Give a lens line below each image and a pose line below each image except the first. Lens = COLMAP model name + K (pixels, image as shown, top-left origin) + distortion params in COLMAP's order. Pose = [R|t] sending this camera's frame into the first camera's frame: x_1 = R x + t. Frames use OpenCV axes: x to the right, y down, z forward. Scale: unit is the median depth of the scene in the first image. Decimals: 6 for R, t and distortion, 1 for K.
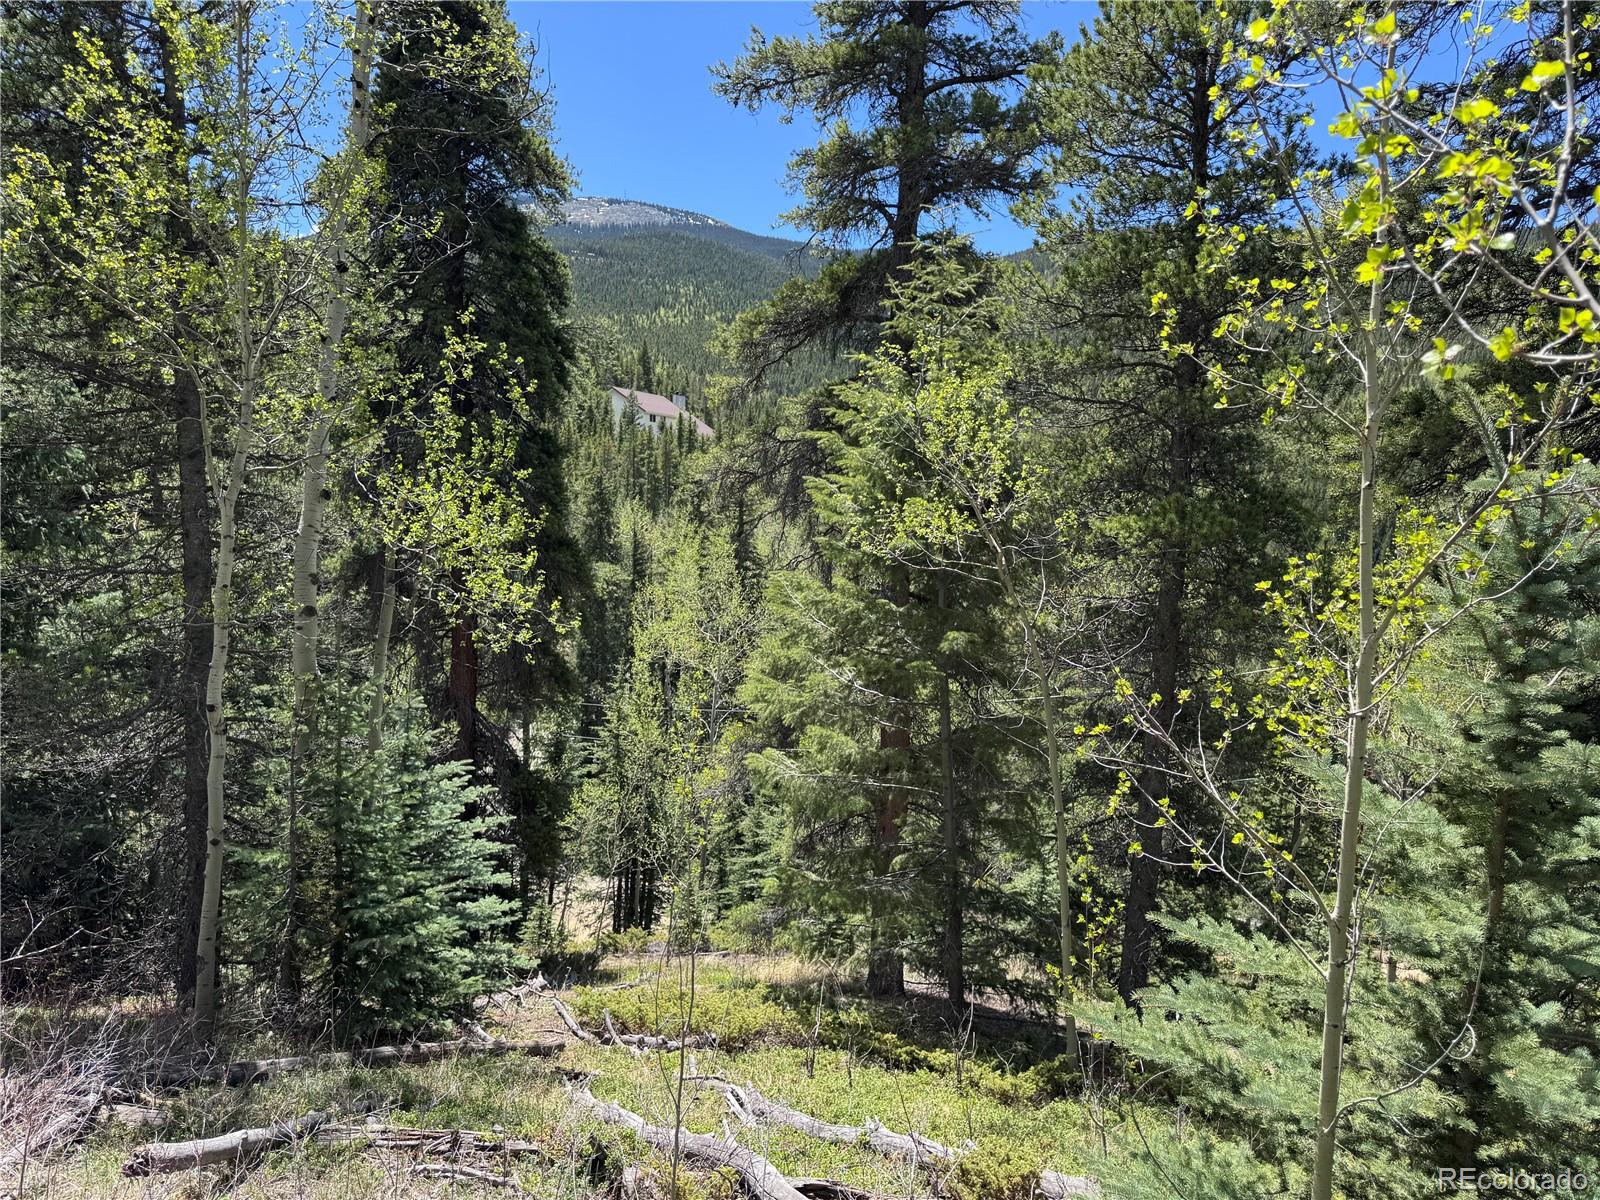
lens RADIAL K [[1111.3, 0, 799.3], [0, 1111.3, 591.7], [0, 0, 1]] dist [0.075256, -0.094702]
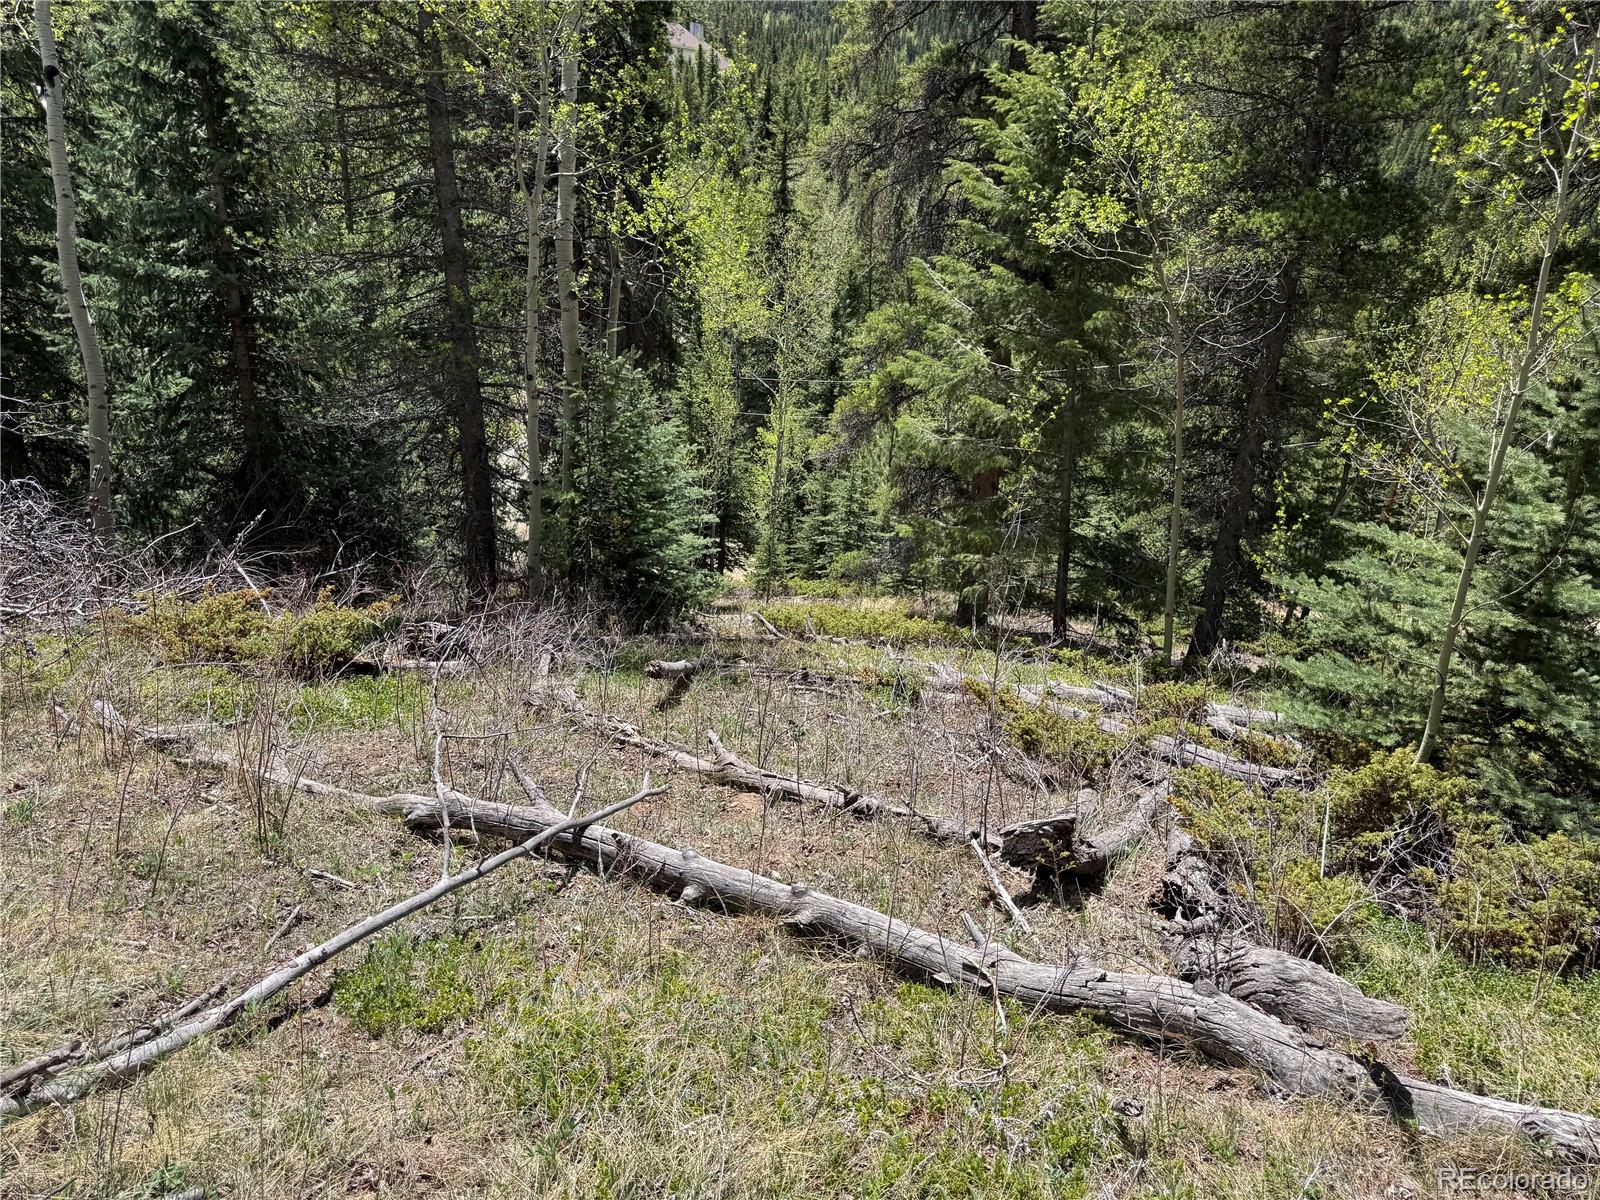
lens RADIAL K [[1111.3, 0, 799.3], [0, 1111.3, 591.7], [0, 0, 1]] dist [0.075256, -0.094702]
pose [[0.999807, 0.006365, -0.018592, -0.132046], [-0.000665, 0.956514, 0.291687, -0.024340], [0.019641, -0.291618, 0.956333, -0.176165]]
